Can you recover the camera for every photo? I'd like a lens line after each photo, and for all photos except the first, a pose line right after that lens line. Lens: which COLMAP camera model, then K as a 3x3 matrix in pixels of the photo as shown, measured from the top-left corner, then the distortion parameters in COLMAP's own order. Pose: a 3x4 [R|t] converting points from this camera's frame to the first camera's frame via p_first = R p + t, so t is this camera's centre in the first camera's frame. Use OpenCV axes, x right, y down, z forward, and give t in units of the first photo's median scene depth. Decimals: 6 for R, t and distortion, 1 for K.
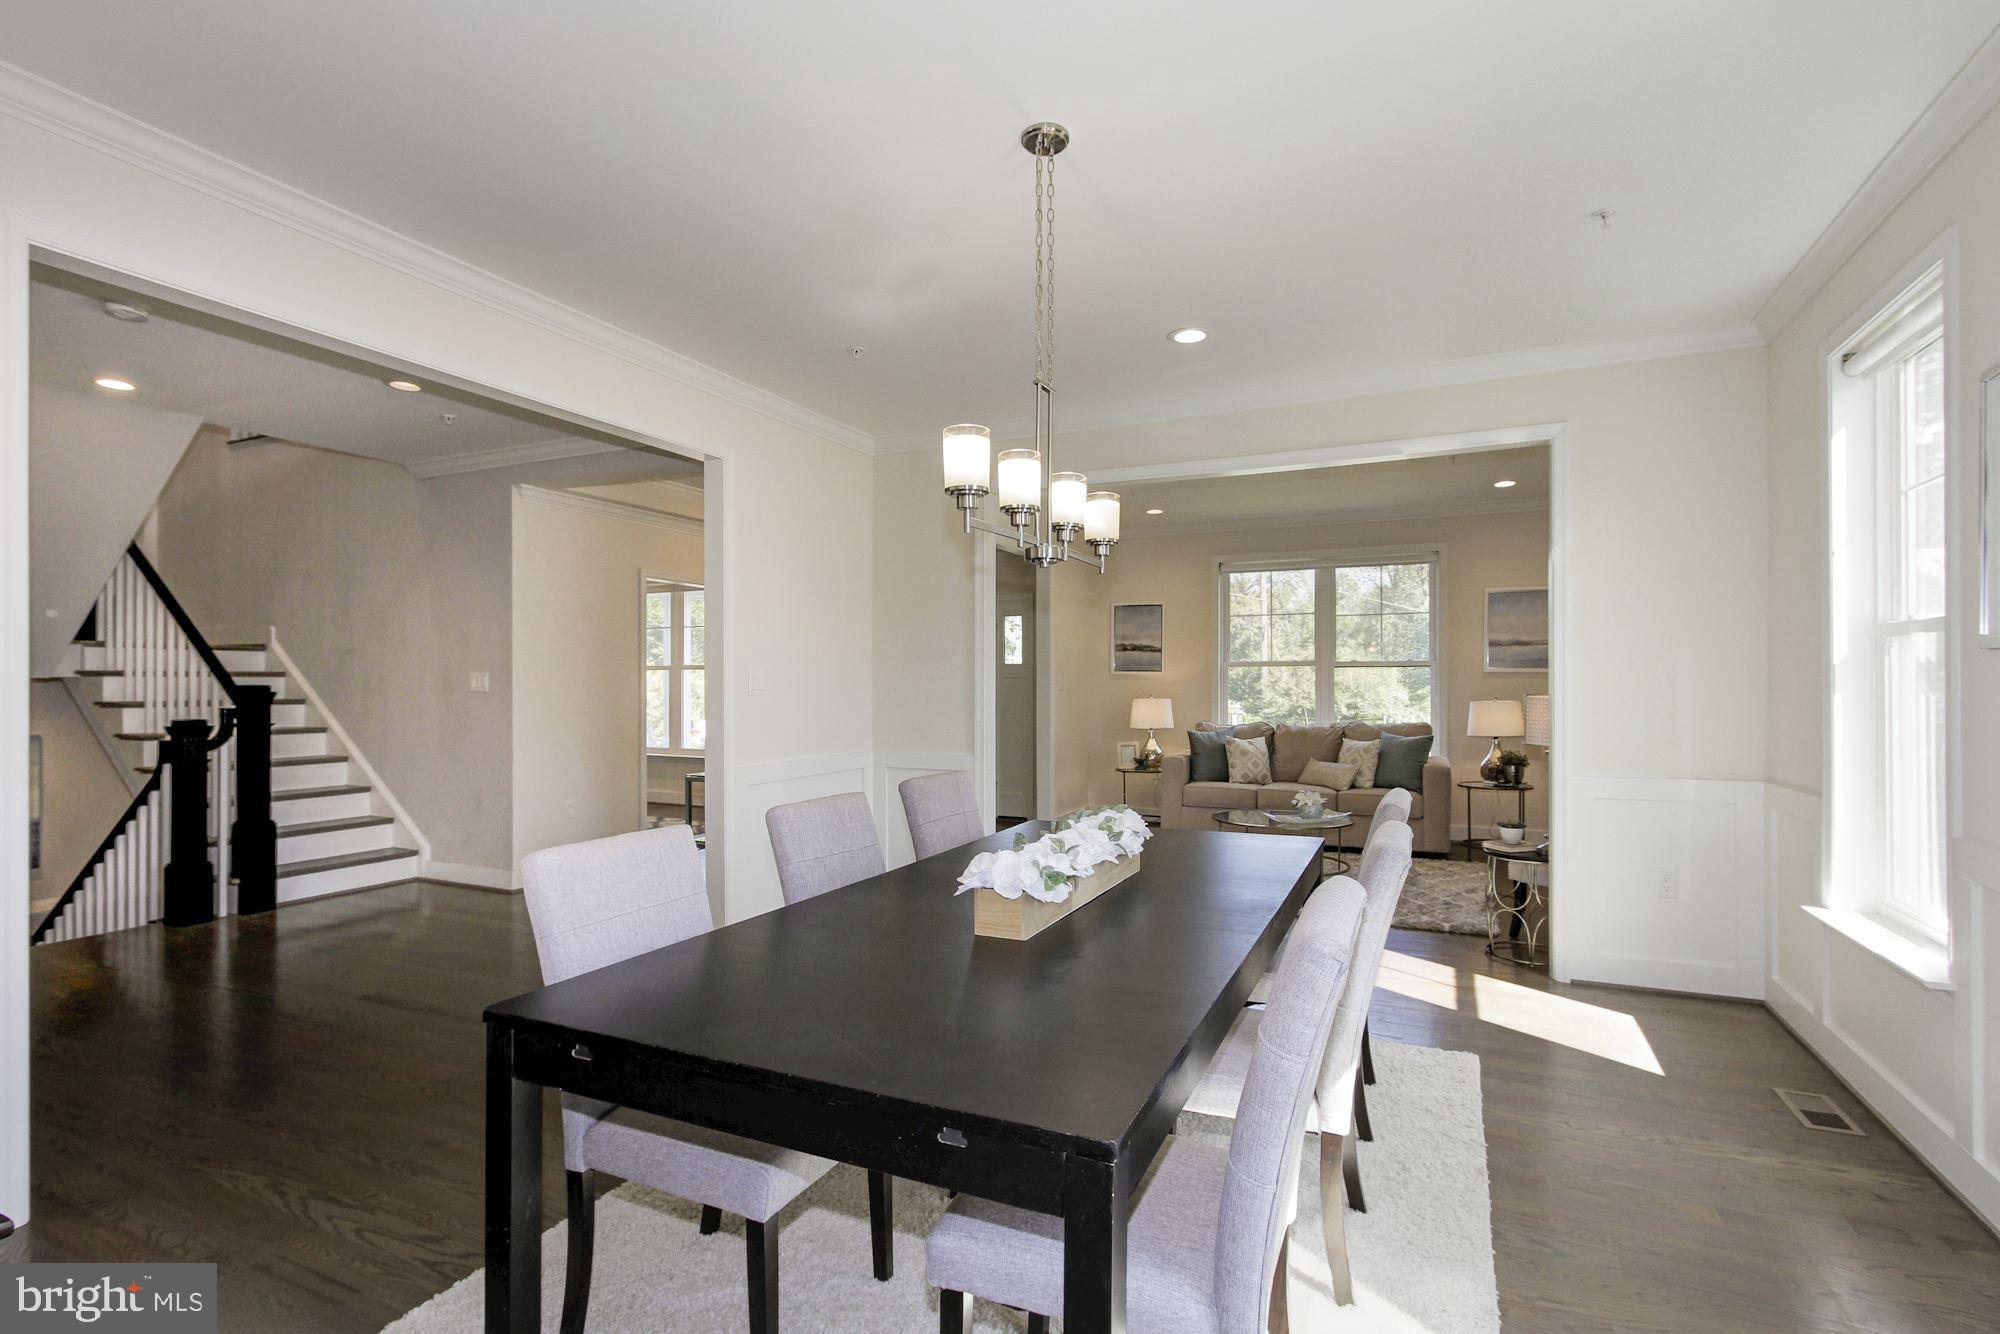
lens RADIAL K [[934.0, 0, 999.5], [0, 934.0, 678.8], [0, 0, 1]] dist [-0.002738, -0.000637]
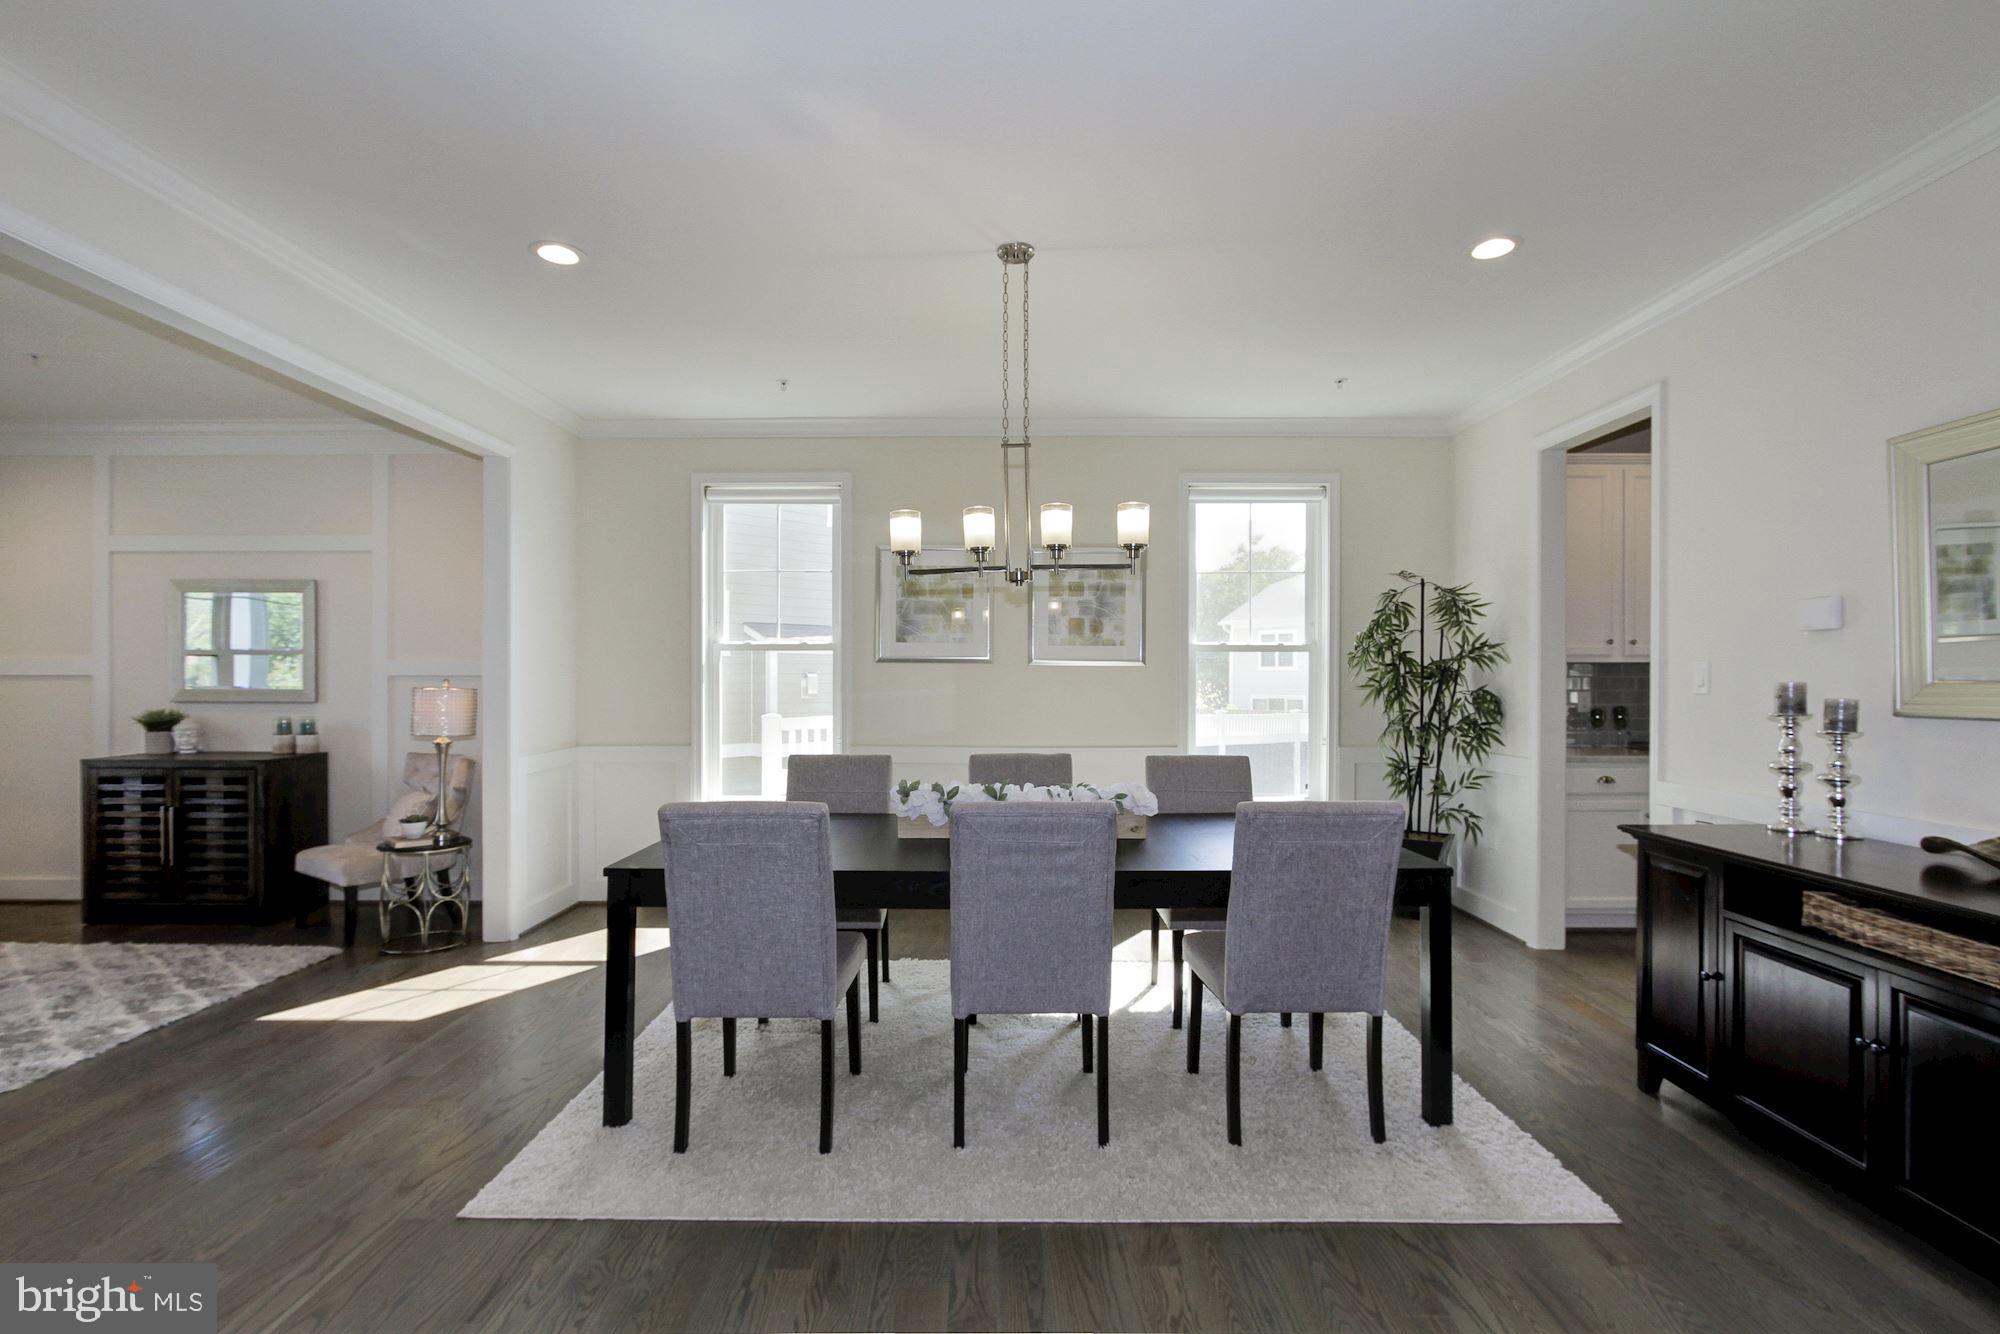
lens RADIAL K [[934.0, 0, 999.5], [0, 934.0, 678.8], [0, 0, 1]] dist [-0.002738, -0.000637]
pose [[-0.423772, -0.001181, 0.905768, -0.365384], [-0.003980, 0.999992, -0.000558, 0.003382], [-0.905760, -0.003841, -0.423773, 0.514316]]
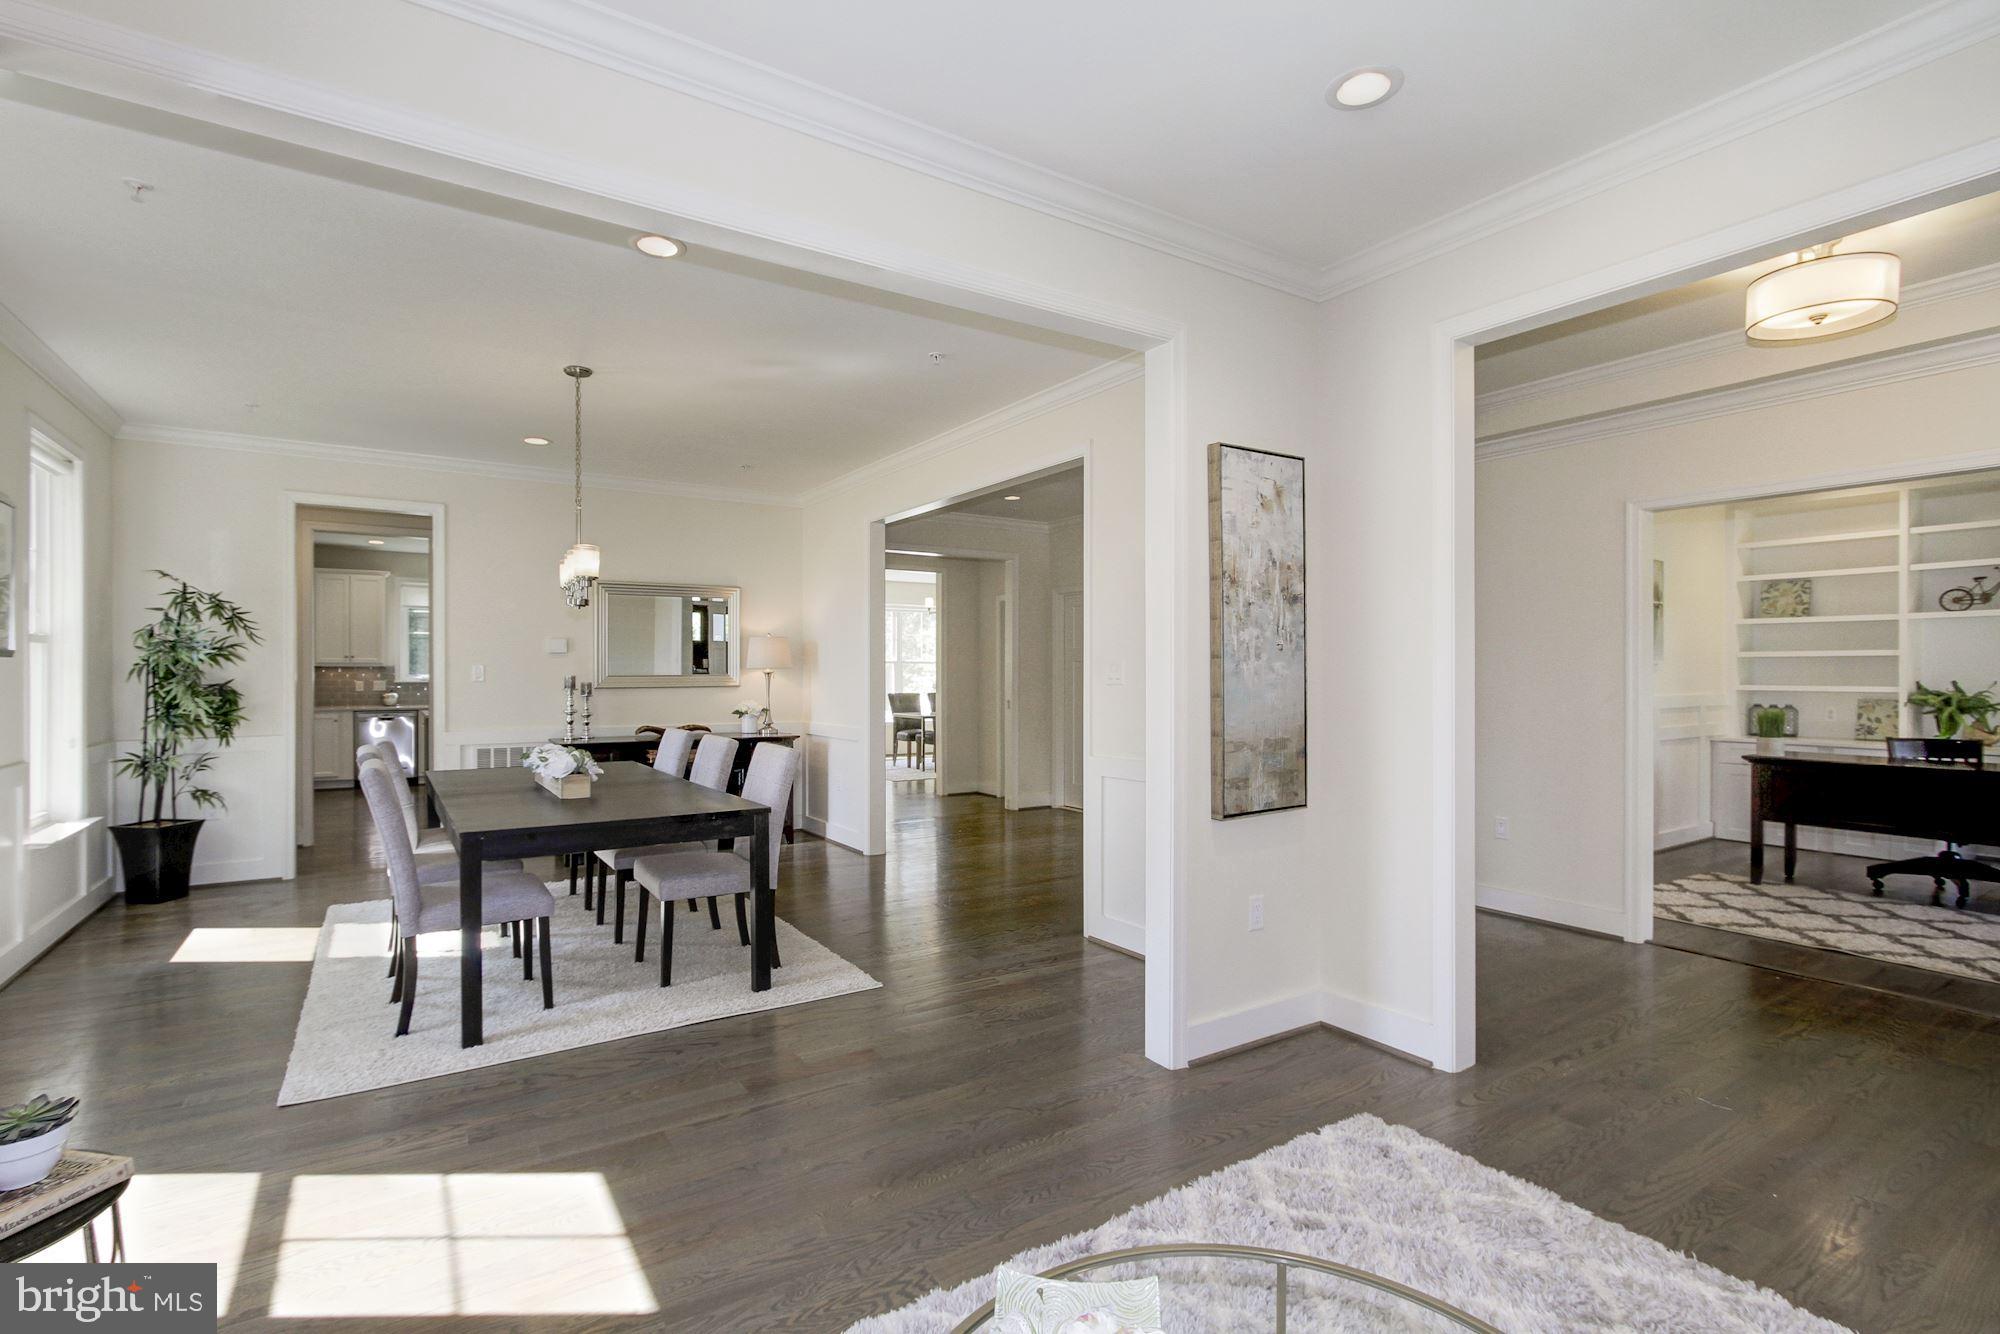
lens RADIAL K [[934.0, 0, 999.5], [0, 934.0, 678.8], [0, 0, 1]] dist [-0.002738, -0.000637]
pose [[-0.530885, 0.001690, -0.847442, 0.358405], [0.002074, 0.999998, 0.000695, 0.007045], [0.847442, -0.001388, -0.530887, 0.863369]]
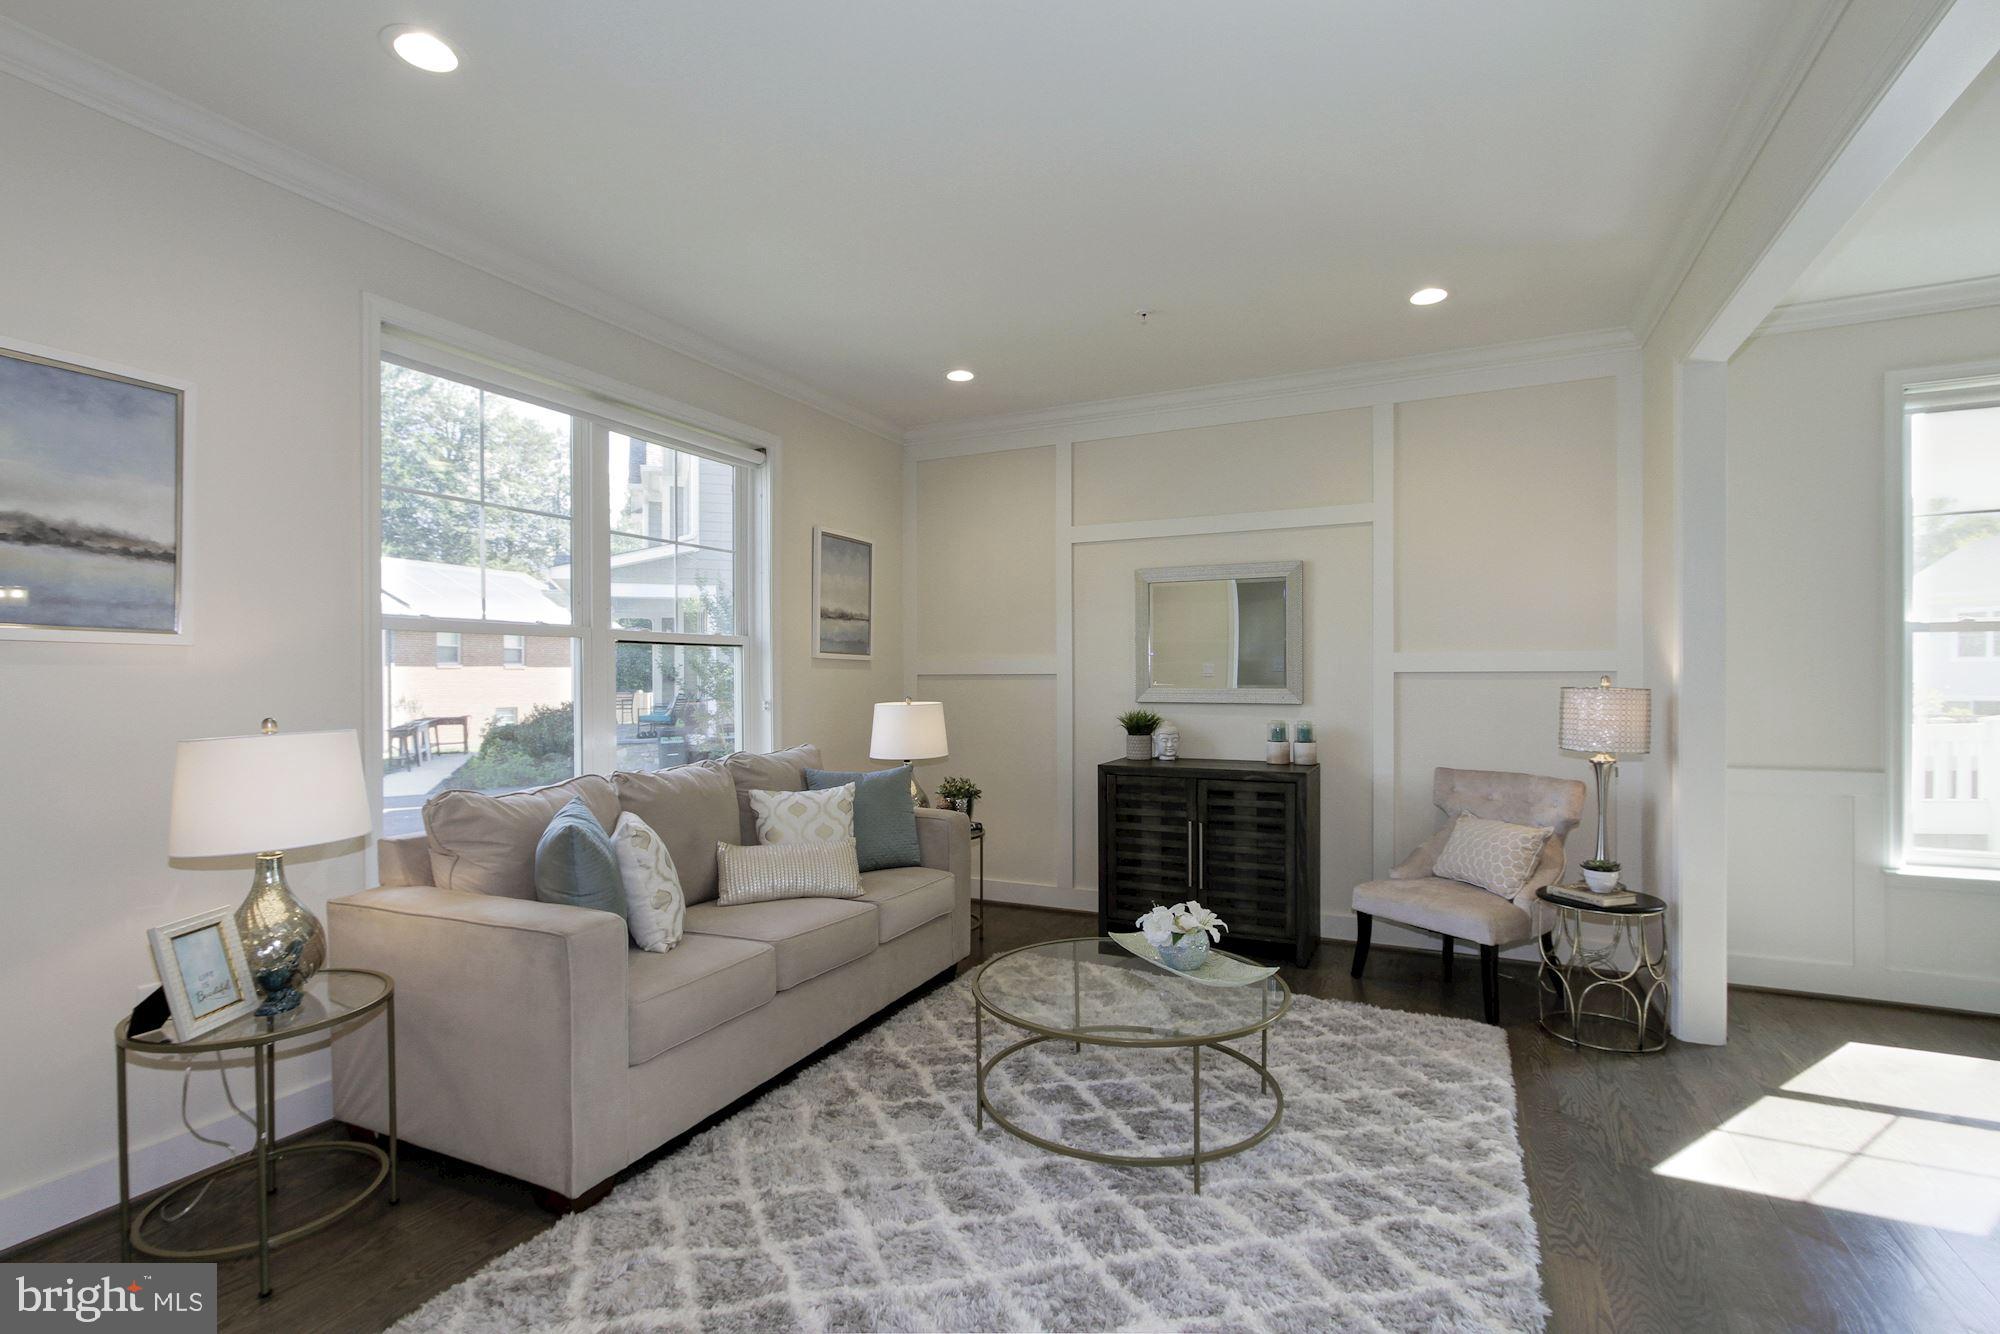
lens RADIAL K [[953.6, 0, 1000.0], [0, 953.6, 667.0], [0, 0, 1]] dist [-0.001223, 0.019412]
pose [[0.005507, 0.010202, 0.999933, -0.122633], [0.000065, 0.999948, -0.010203, 0.005104], [-0.999985, 0.000121, 0.005507, 0.877731]]
